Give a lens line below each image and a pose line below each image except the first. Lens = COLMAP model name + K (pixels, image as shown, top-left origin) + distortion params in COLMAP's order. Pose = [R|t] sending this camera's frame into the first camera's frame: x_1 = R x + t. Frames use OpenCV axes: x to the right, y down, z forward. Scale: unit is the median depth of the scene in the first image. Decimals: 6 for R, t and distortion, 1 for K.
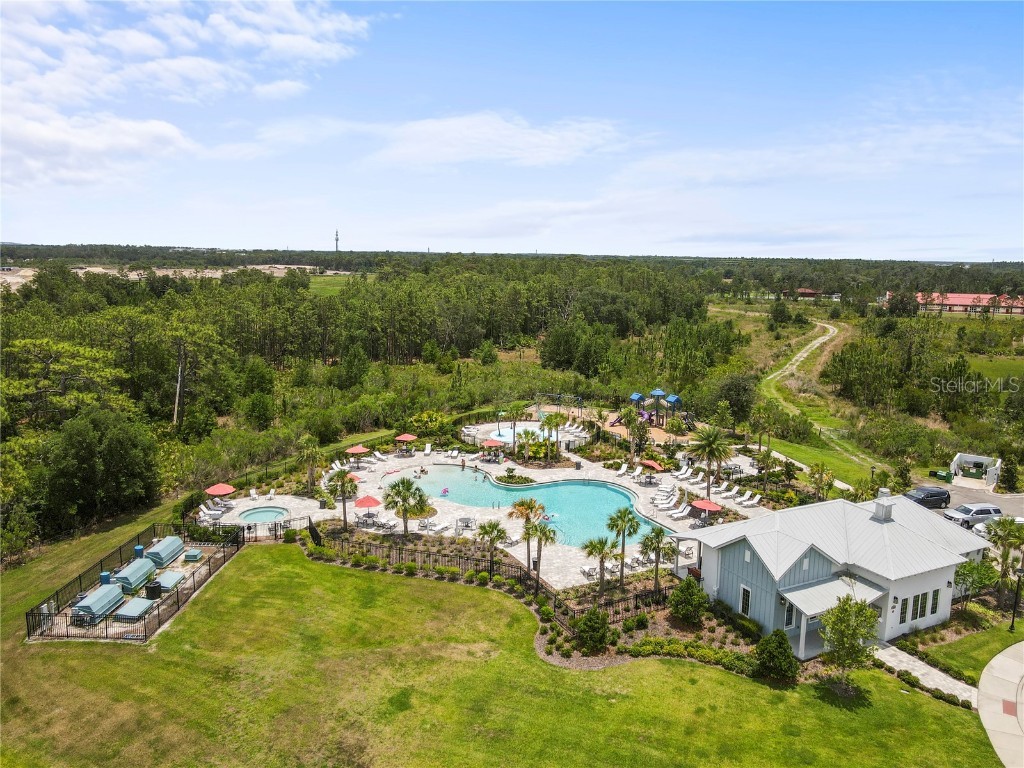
lens RADIAL K [[783.3, 0, 512.0], [0, 783.3, 384.0], [0, 0, 1]] dist [-0.001185, -0.003740]
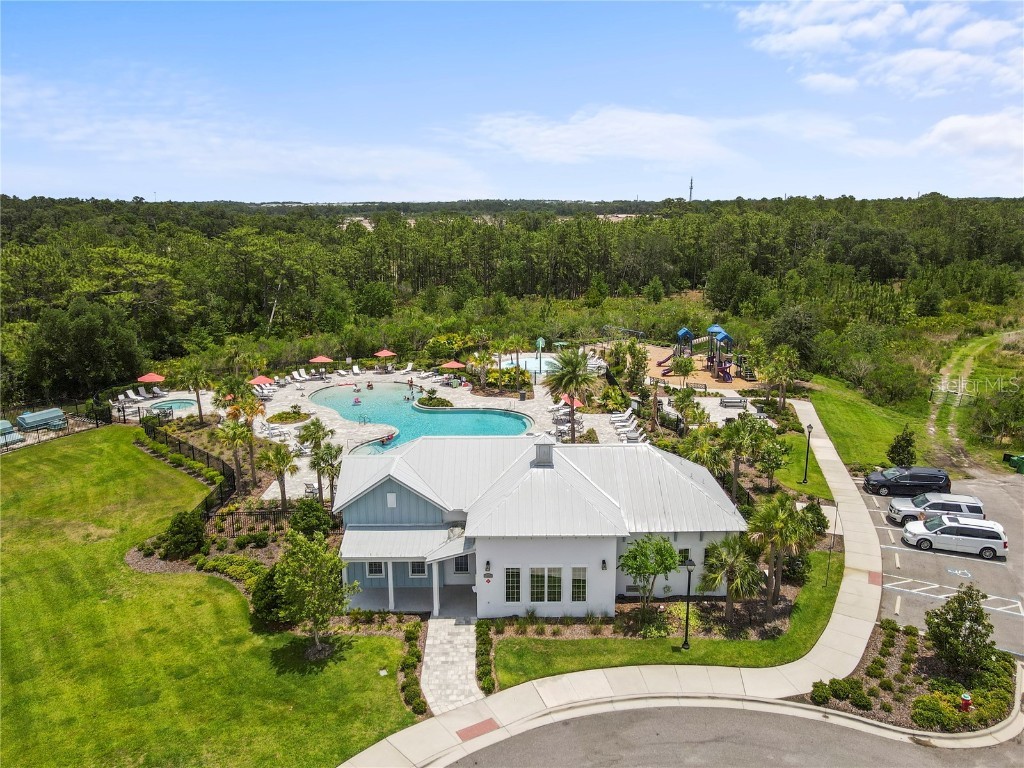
lens RADIAL K [[783.3, 0, 512.0], [0, 783.3, 384.0], [0, 0, 1]] dist [-0.001185, -0.003740]
pose [[0.888398, 0.081788, -0.451729, 0.590799], [-0.055333, 0.995905, 0.071493, 0.034558], [0.455727, -0.038519, 0.889286, 0.251085]]
